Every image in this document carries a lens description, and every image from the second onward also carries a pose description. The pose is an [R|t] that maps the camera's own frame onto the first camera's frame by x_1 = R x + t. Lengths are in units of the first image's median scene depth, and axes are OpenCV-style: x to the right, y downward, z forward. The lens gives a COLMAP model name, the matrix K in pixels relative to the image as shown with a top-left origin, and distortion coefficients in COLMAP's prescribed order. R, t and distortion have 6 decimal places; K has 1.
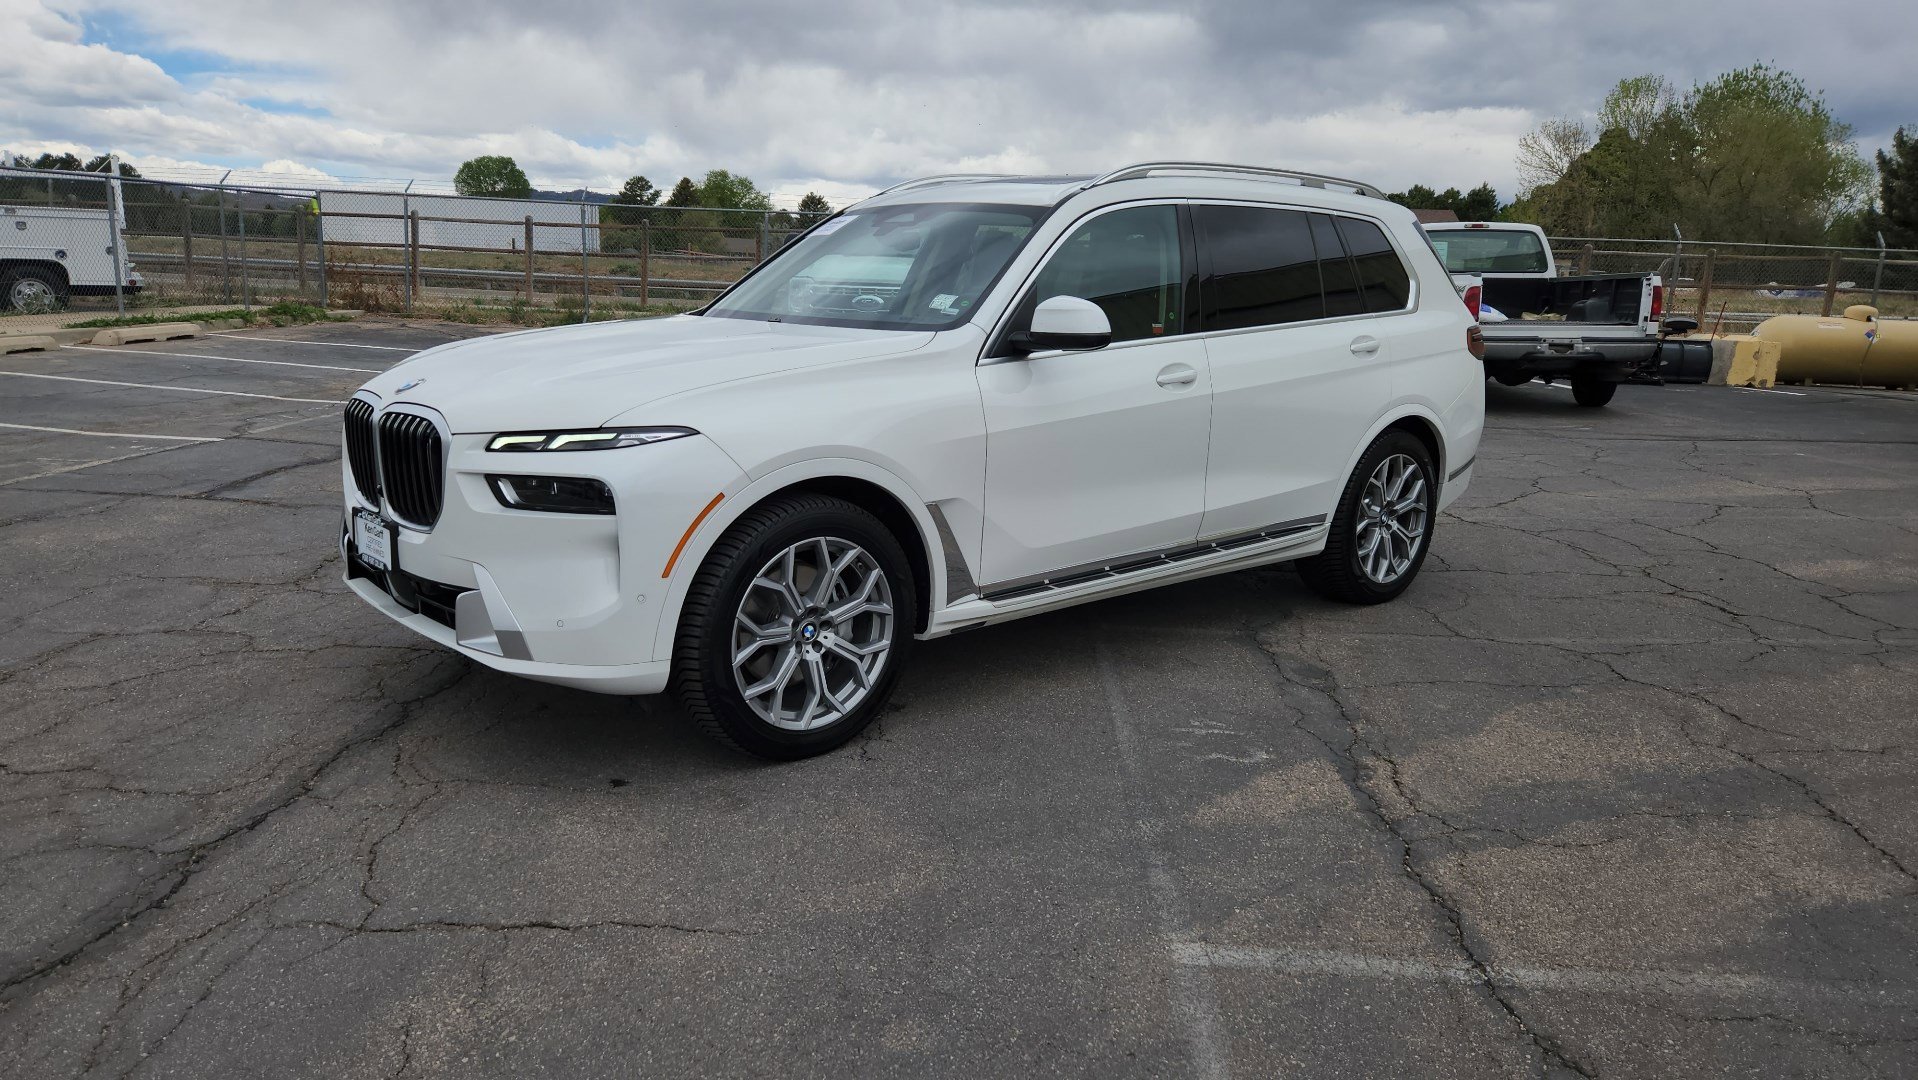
lens RADIAL K [[1288.3, 0, 919.0], [0, 1288.3, 577.4], [0, 0, 1]] dist [0.067799, -0.051897]
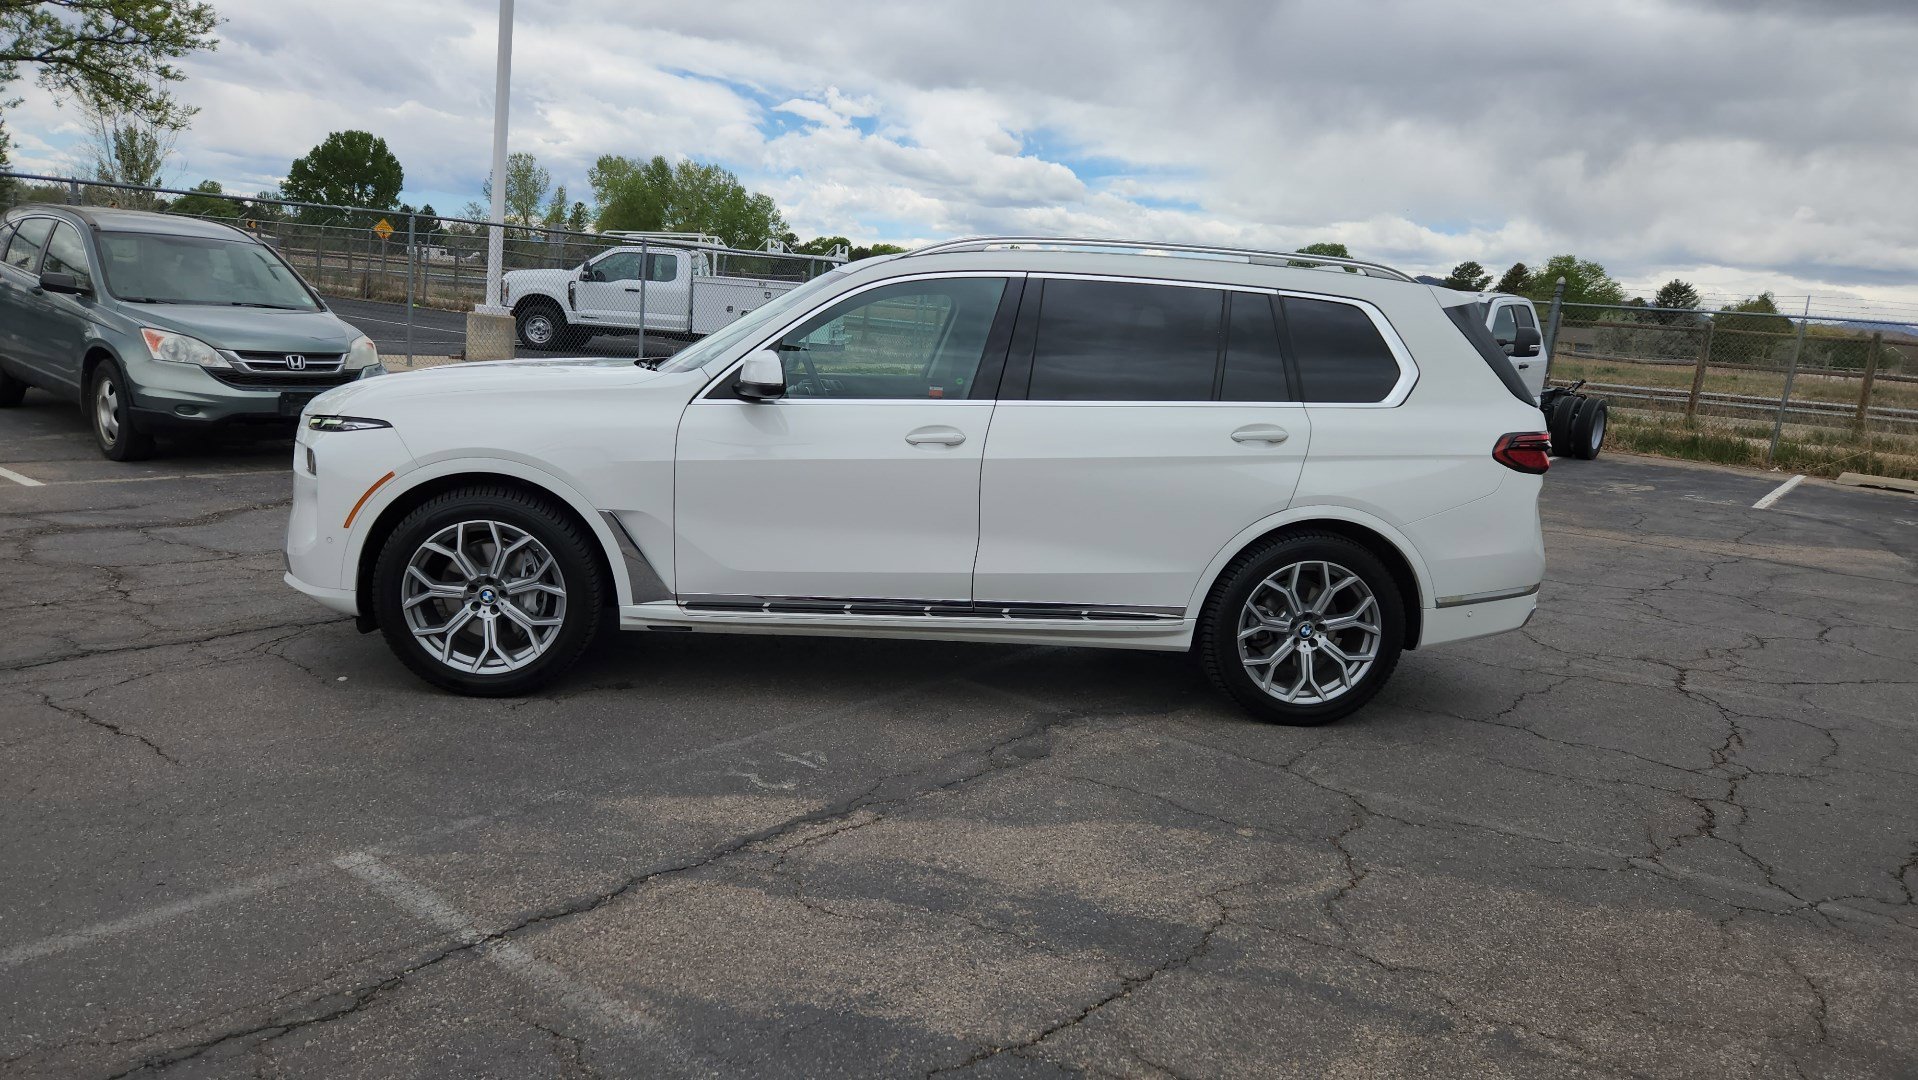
lens RADIAL K [[1278.9, 0, 919.7], [0, 1278.9, 560.8], [0, 0, 1]] dist [0.075268, -0.060267]
pose [[0.818389, 0.140862, -0.557133, 0.769312], [-0.180563, 0.983423, -0.016591, -0.037665], [0.545561, 0.114176, 0.830257, 0.147007]]
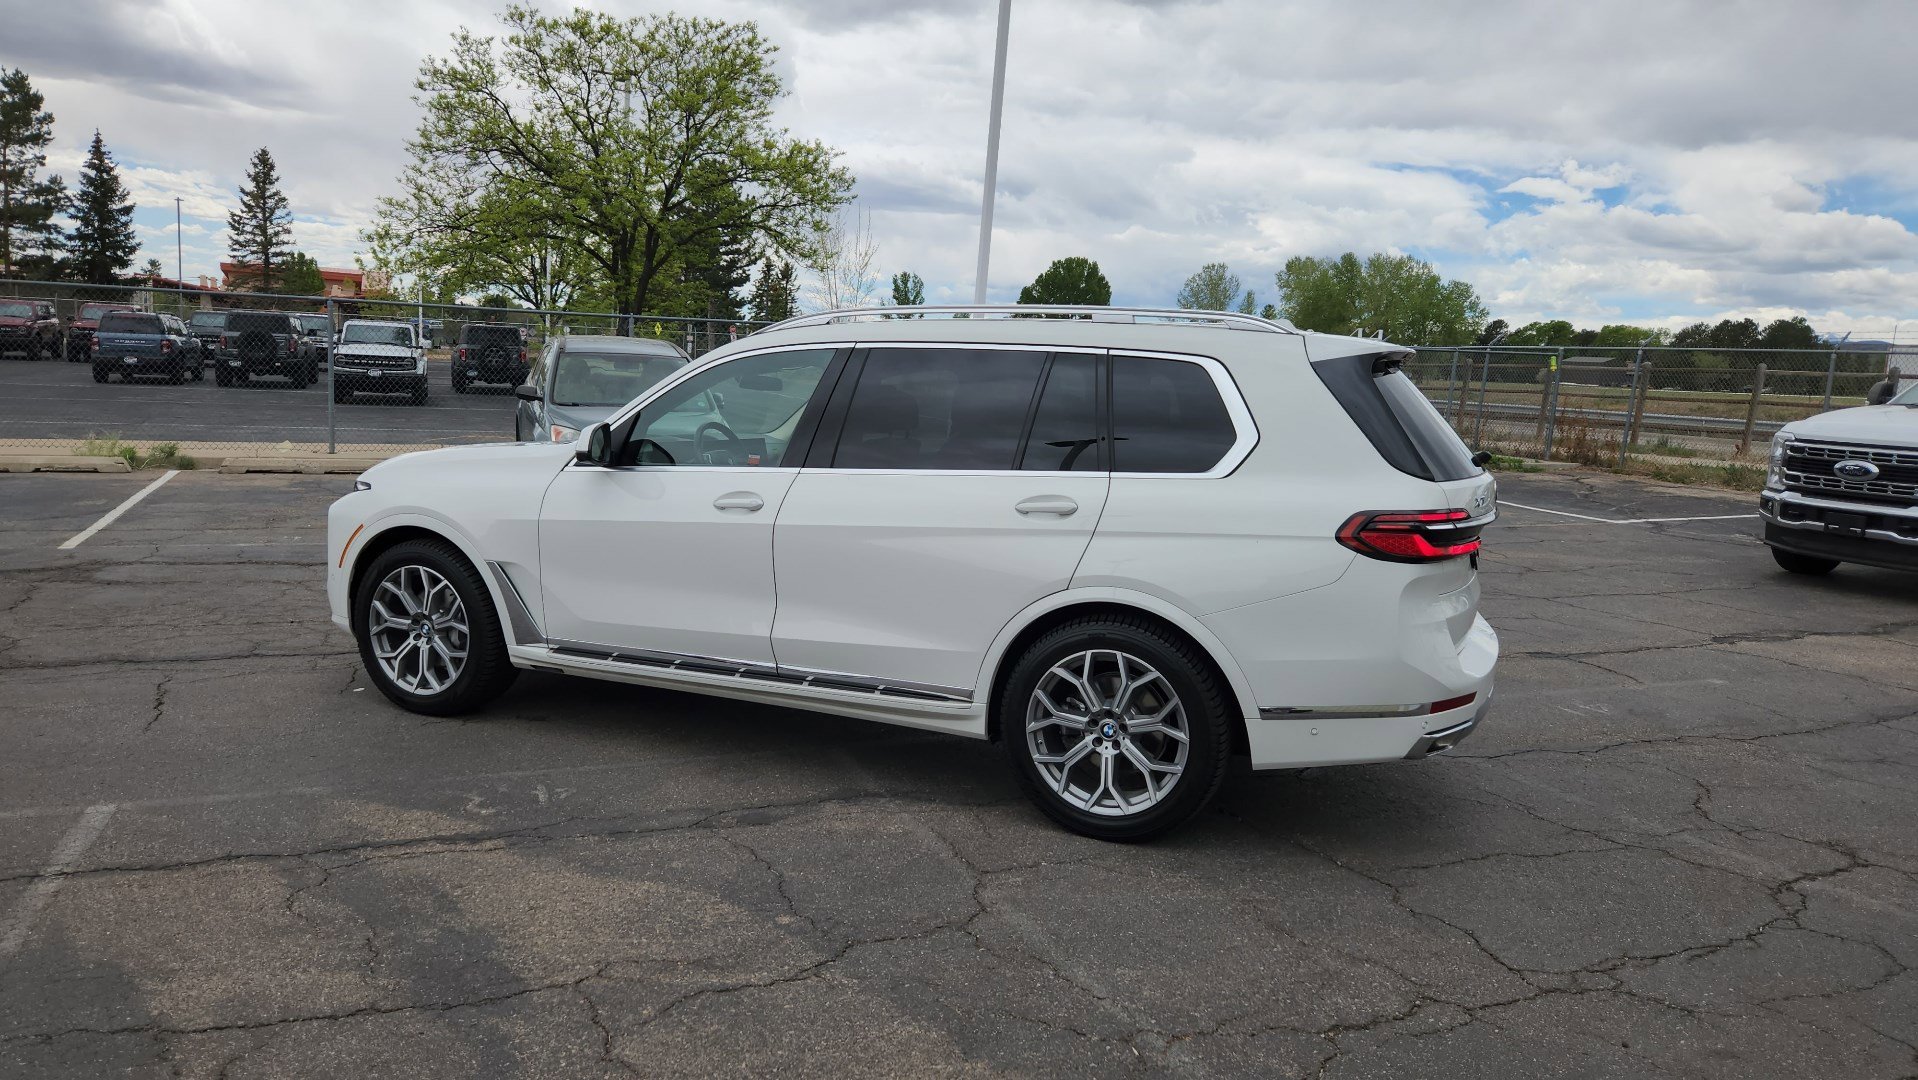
lens RADIAL K [[1278.3, 0, 920.9], [0, 1278.3, 559.7], [0, 0, 1]] dist [0.069781, -0.054555]
pose [[0.421732, 0.121120, -0.898594, 1.214951], [-0.235829, 0.971583, 0.020278, -0.164986], [0.875515, 0.203363, 0.438311, 0.668702]]
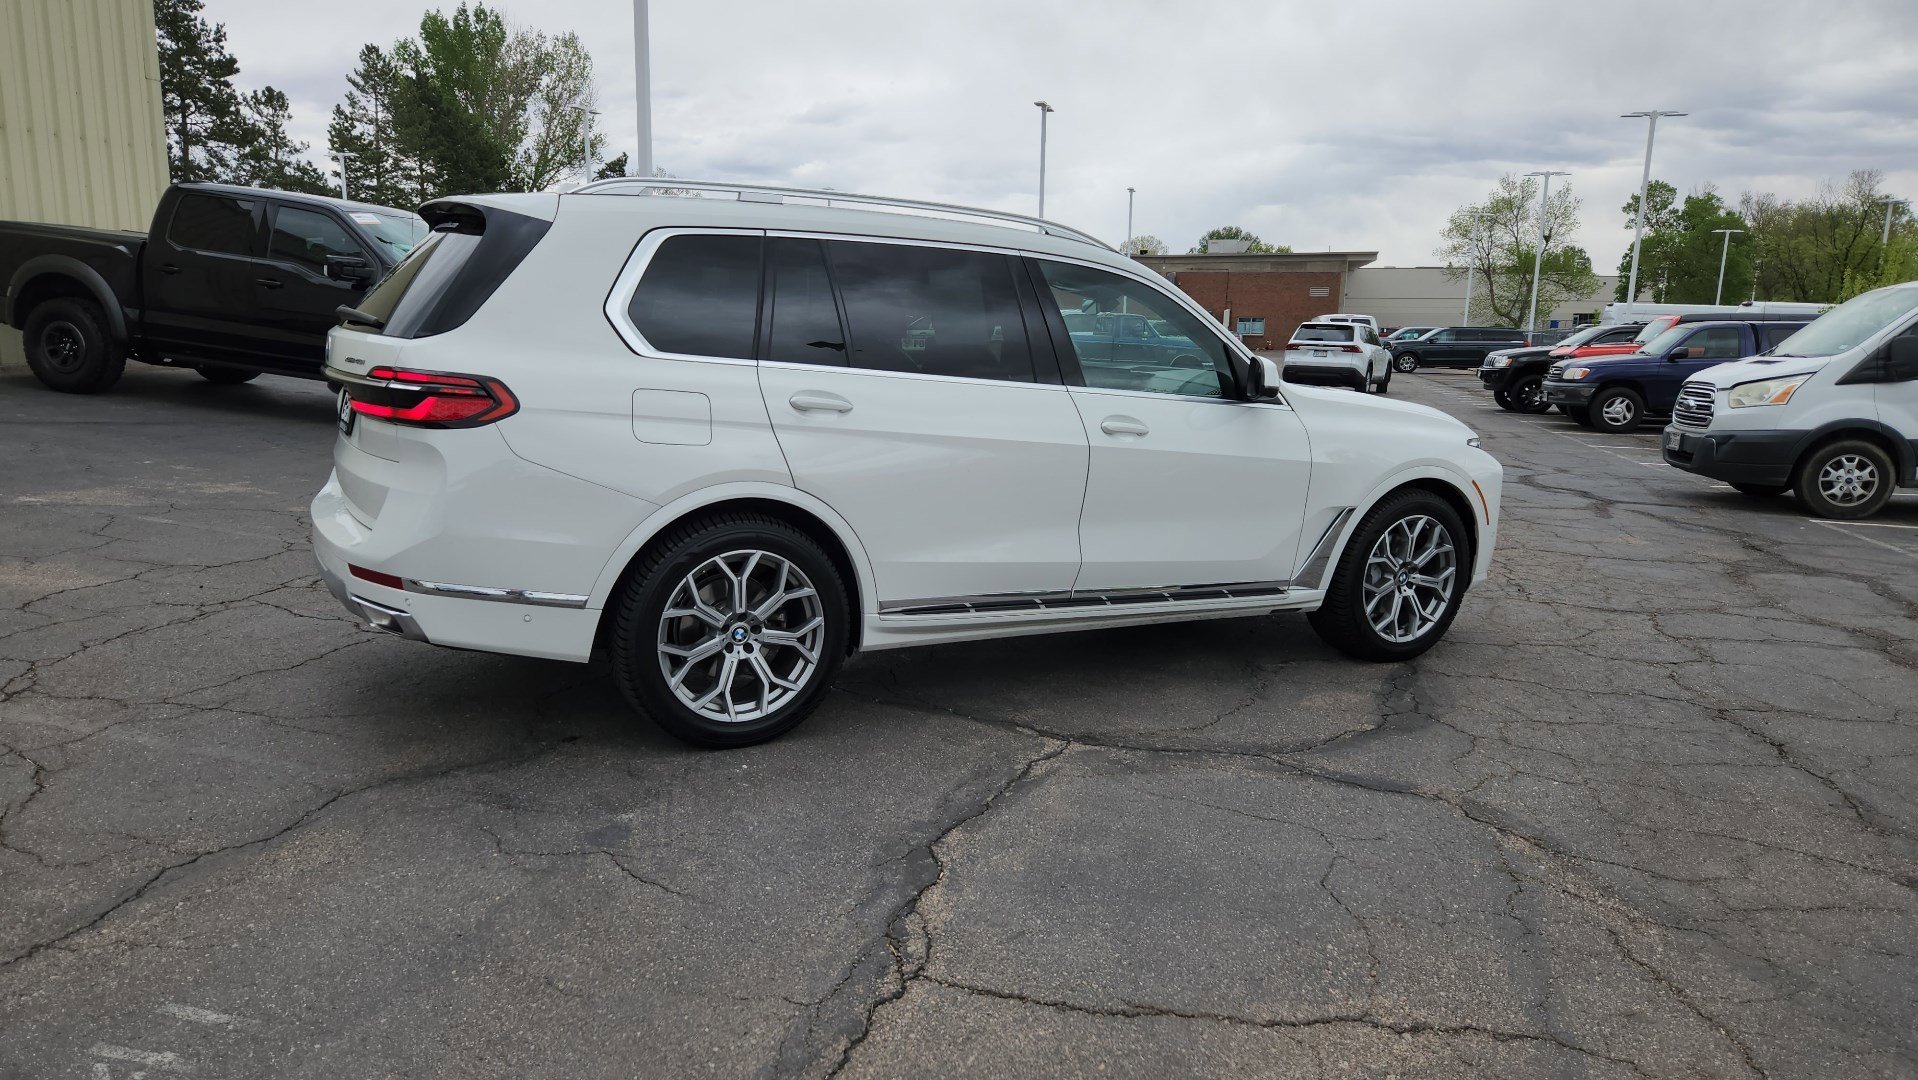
lens RADIAL K [[1283.1, 0, 927.9], [0, 1283.1, 547.8], [0, 0, 1]] dist [0.060335, -0.041835]
pose [[-0.978397, -0.102432, 0.179576, -0.103729], [-0.022375, 0.915986, 0.400585, -0.551562], [-0.205521, 0.387913, -0.898490, 2.284064]]
